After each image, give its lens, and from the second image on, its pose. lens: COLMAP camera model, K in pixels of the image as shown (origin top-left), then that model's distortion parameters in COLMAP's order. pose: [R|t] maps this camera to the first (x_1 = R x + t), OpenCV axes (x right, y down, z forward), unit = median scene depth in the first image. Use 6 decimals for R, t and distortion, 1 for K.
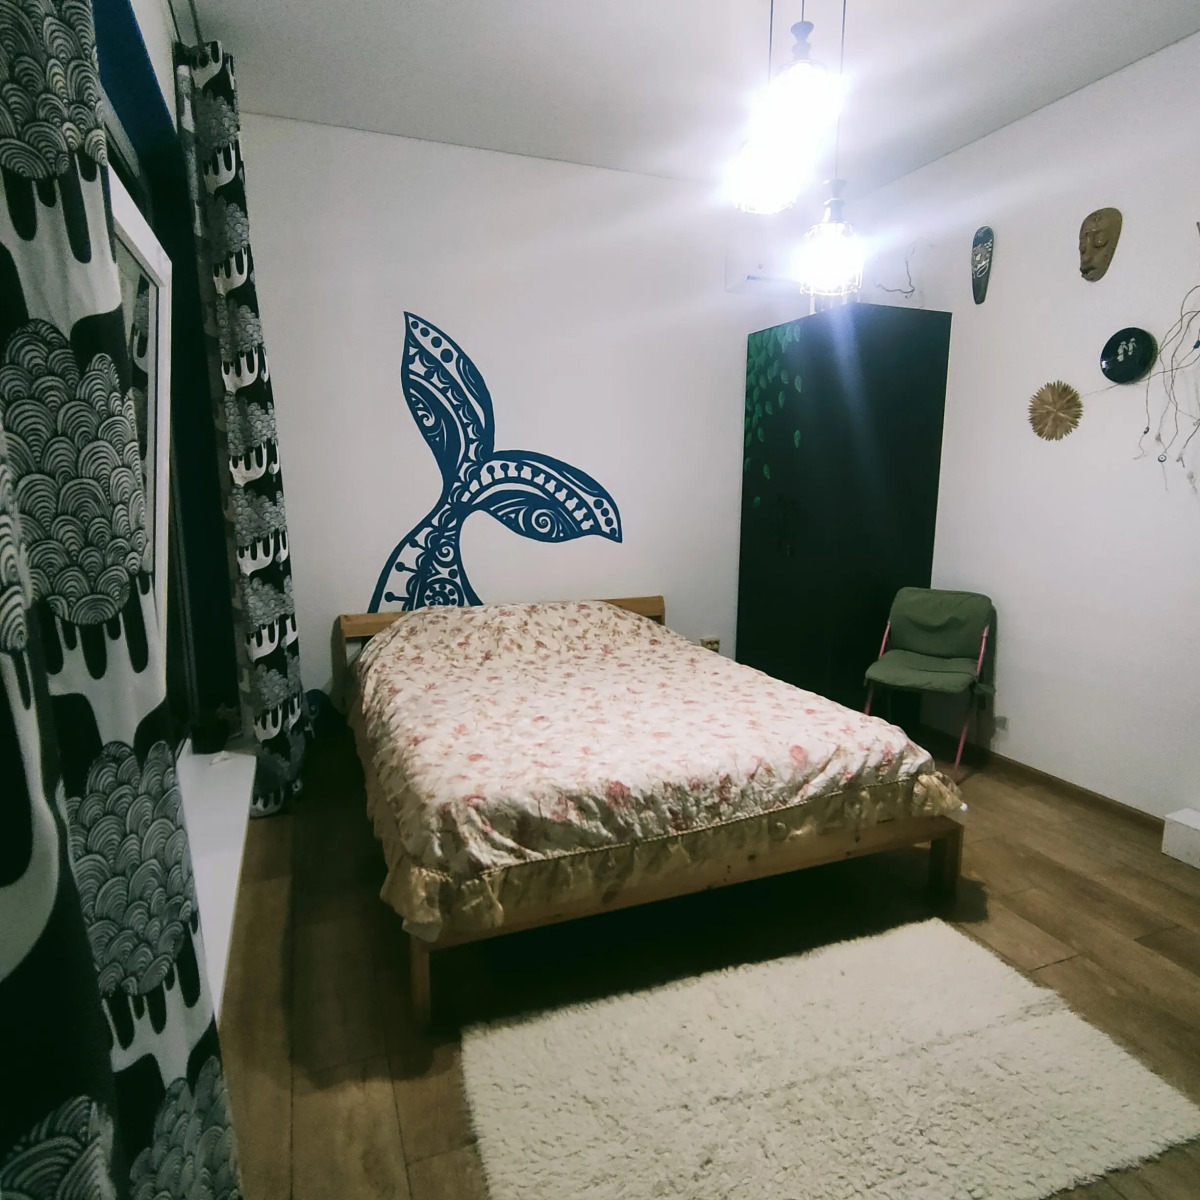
lens RADIAL K [[761.1, 0, 598.8], [0, 761.1, 599.8], [0, 0, 1]] dist [0.001045, -0.003885]
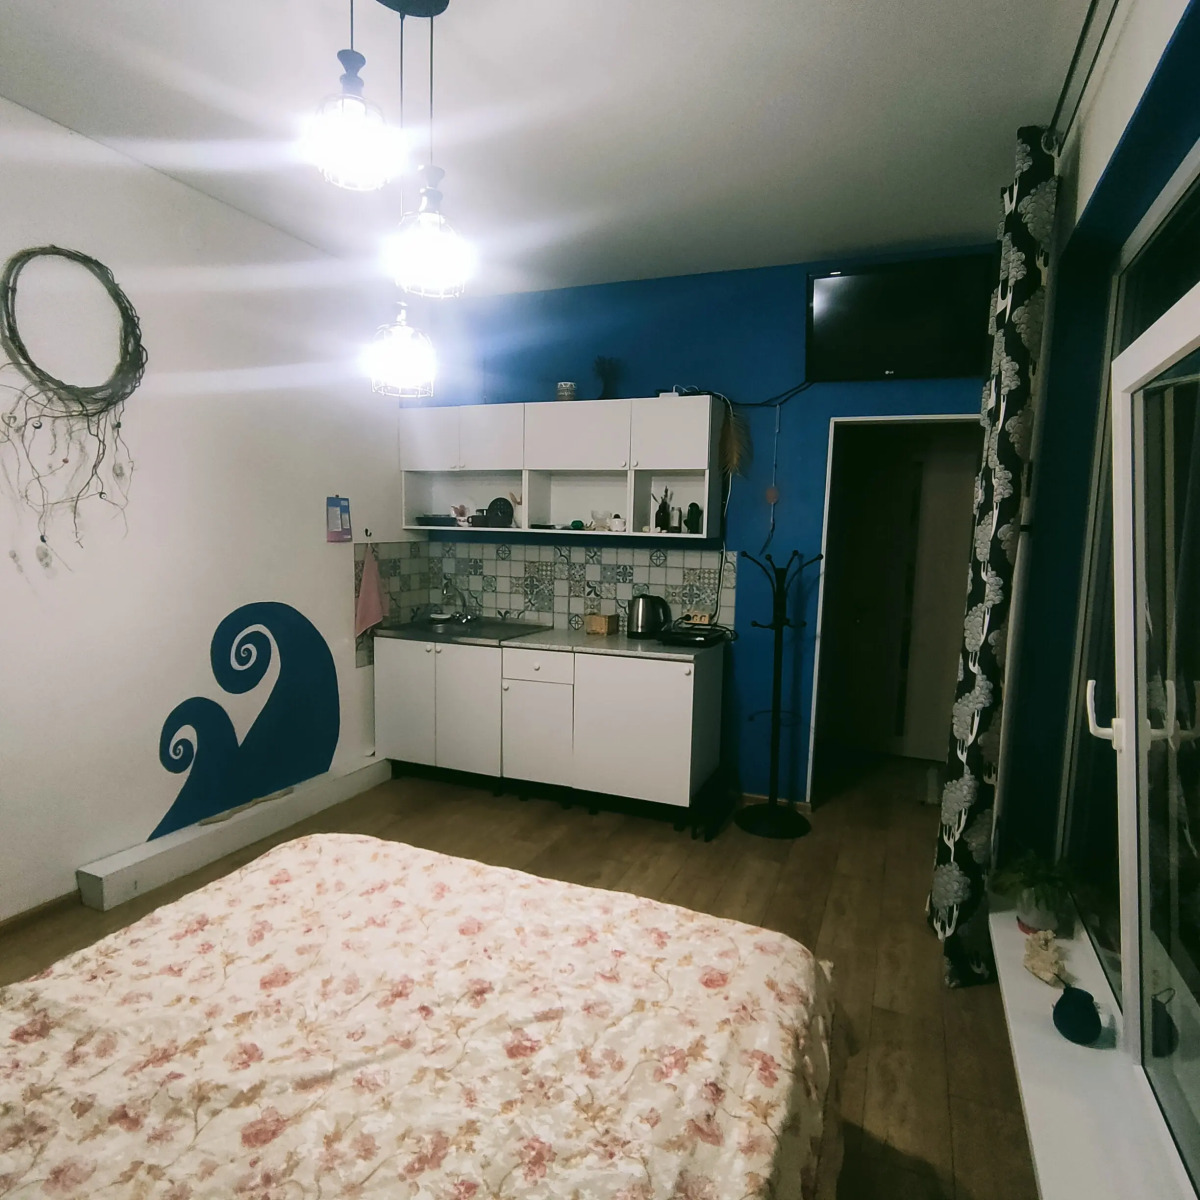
lens RADIAL K [[761.1, 0, 599.8], [0, 761.1, 604.4], [0, 0, 1]] dist [0.001045, -0.003885]
pose [[-0.718994, -0.093209, 0.688738, -0.527696], [0.089836, 0.970190, 0.225081, -0.309906], [-0.689186, 0.223706, -0.689187, 1.425538]]
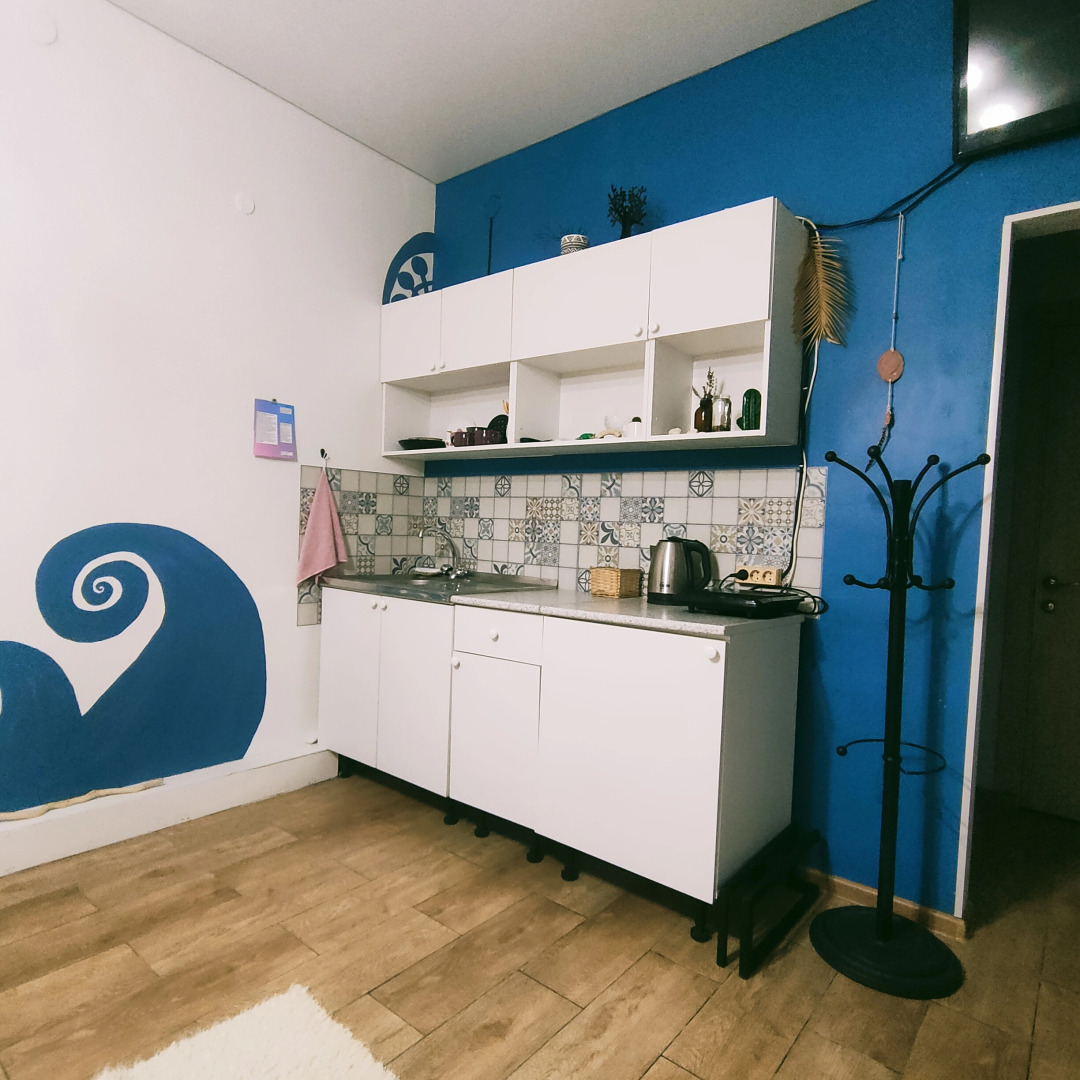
lens RADIAL K [[685.0, 0, 539.2], [0, 685.0, 545.6], [0, 0, 1]] dist [0.001045, -0.003885]
pose [[-0.491624, -0.049458, 0.869402, -0.315120], [0.102041, 0.988236, 0.113920, -0.149767], [-0.864808, 0.144721, -0.480793, 1.043772]]
